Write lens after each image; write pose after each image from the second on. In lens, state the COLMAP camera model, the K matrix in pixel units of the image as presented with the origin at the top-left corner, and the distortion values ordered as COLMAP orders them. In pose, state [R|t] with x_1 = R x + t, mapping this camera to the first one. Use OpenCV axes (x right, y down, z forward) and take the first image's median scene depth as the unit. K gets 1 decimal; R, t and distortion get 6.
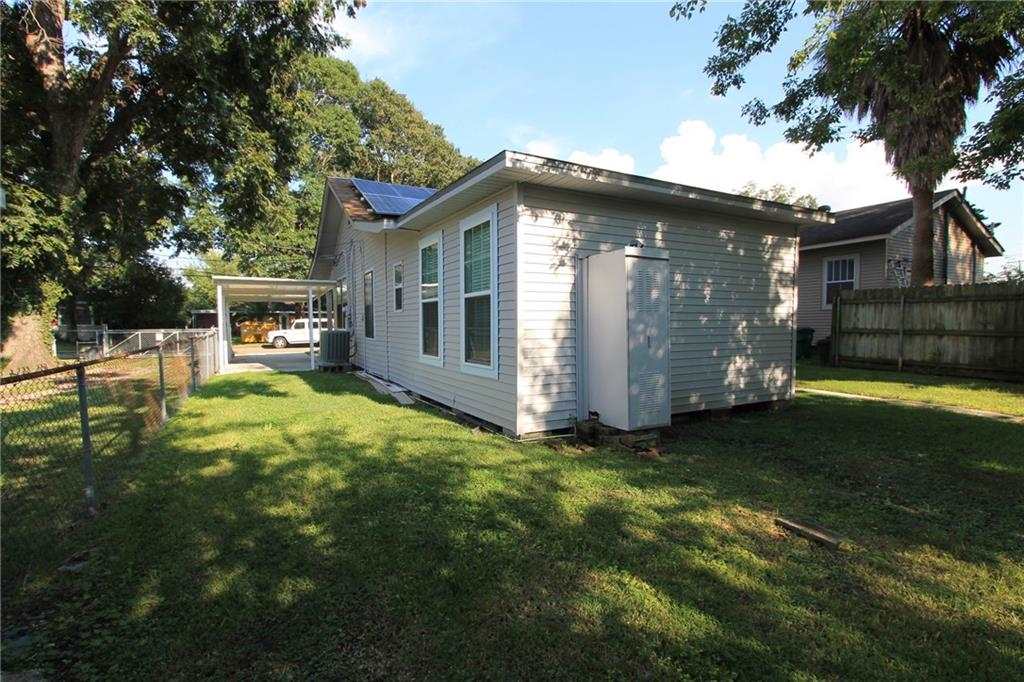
lens RADIAL K [[480.1, 0, 507.0], [0, 480.1, 345.3], [0, 0, 1]] dist [-0.008463, 0.000614]
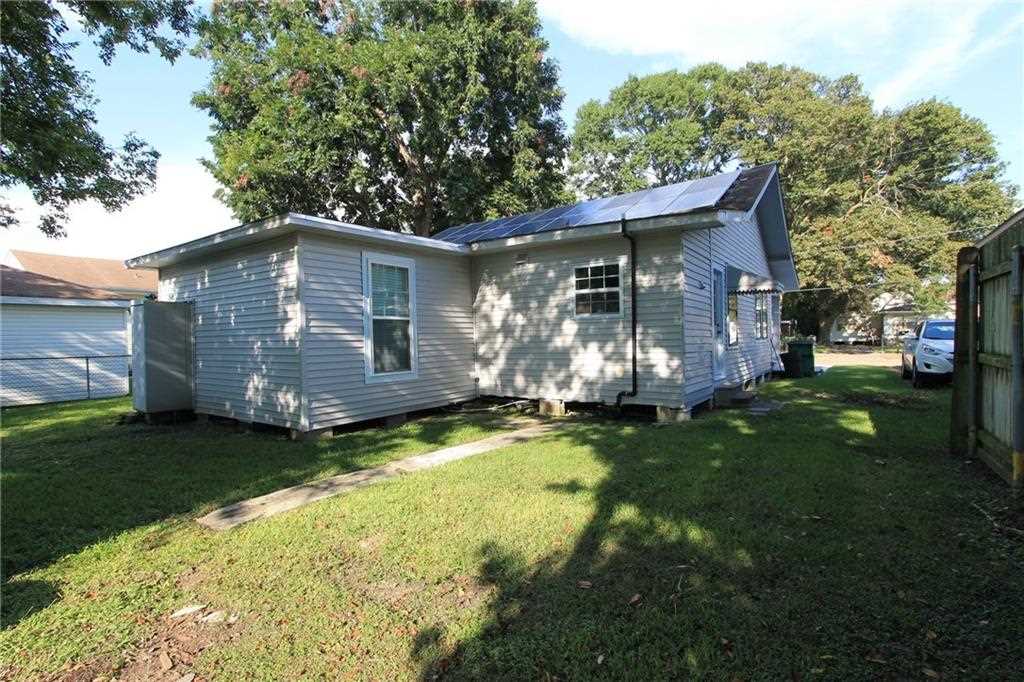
lens RADIAL K [[480.1, 0, 507.0], [0, 480.1, 345.3], [0, 0, 1]] dist [-0.008463, 0.000614]
pose [[0.433242, 0.015851, -0.901138, 1.599364], [-0.025190, 0.999668, 0.005474, -0.059631], [0.900926, 0.020329, 0.433497, 0.993338]]
